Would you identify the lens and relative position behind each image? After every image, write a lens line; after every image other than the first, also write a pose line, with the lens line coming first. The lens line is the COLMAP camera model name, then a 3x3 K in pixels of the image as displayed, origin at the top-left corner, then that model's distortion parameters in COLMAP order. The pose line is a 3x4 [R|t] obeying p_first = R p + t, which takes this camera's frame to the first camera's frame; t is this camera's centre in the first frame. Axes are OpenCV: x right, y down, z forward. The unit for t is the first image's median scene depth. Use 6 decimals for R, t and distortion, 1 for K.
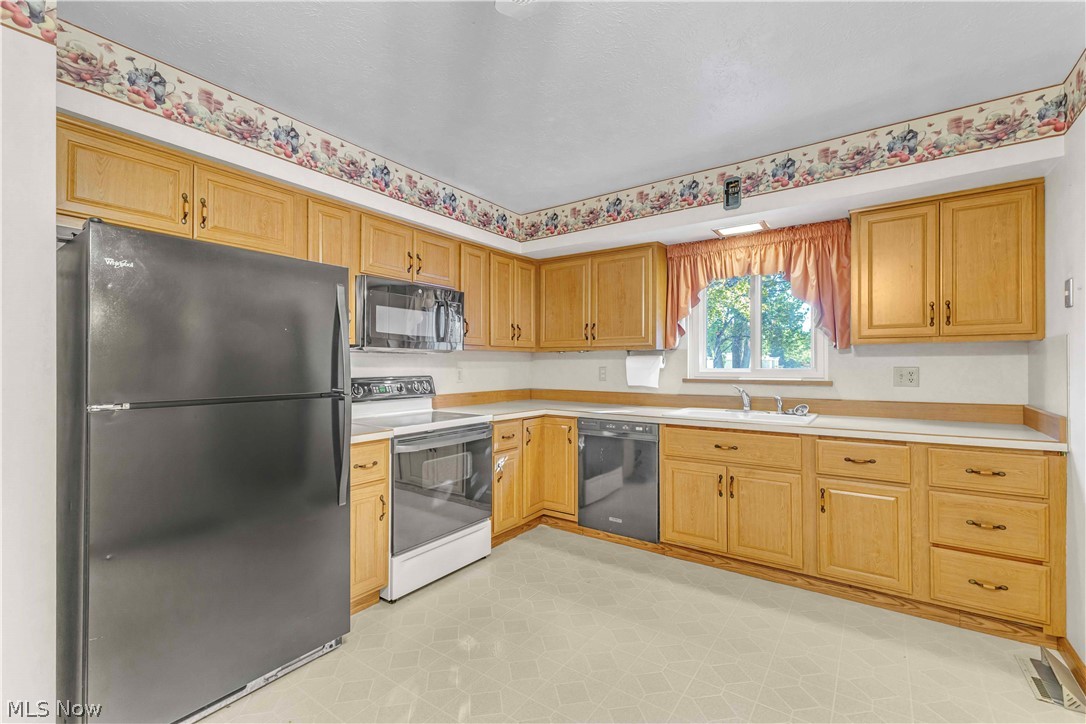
lens RADIAL K [[474.0, 0, 543.8], [0, 474.0, 361.6], [0, 0, 1]] dist [0.010988, -0.001517]
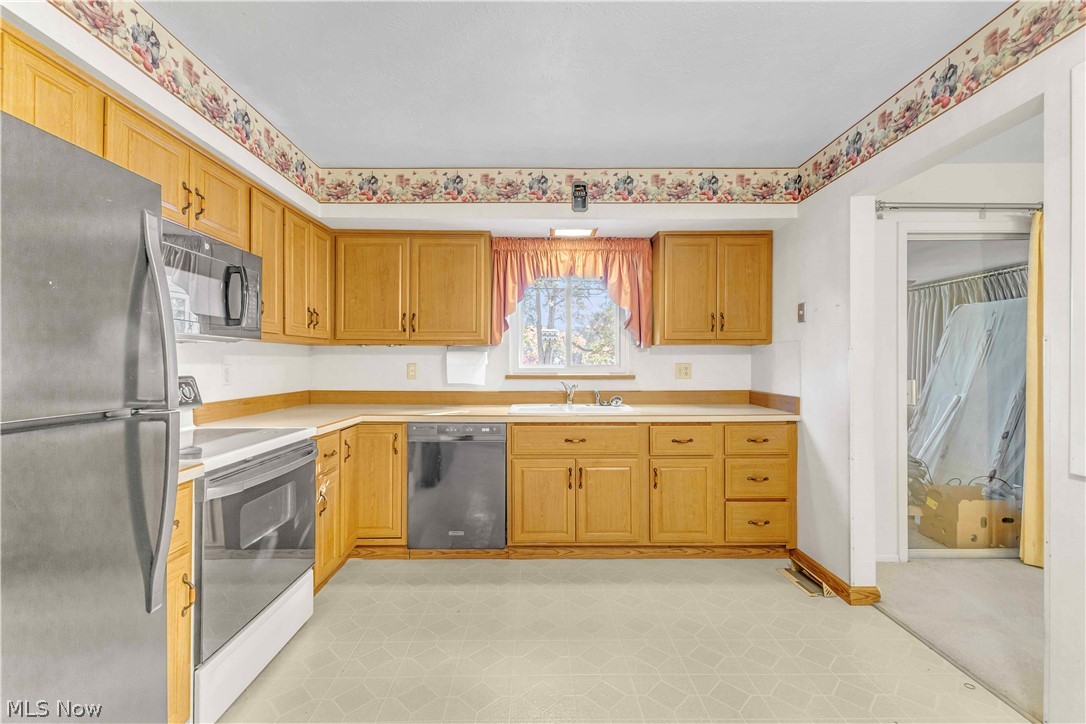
lens RADIAL K [[474.0, 0, 542.4], [0, 474.0, 361.5], [0, 0, 1]] dist [0.010988, -0.001517]
pose [[0.807786, 0.002467, 0.589470, -0.270312], [-0.006781, 0.999964, 0.005108, 0.002605], [-0.589436, -0.008124, 0.807774, 0.196032]]
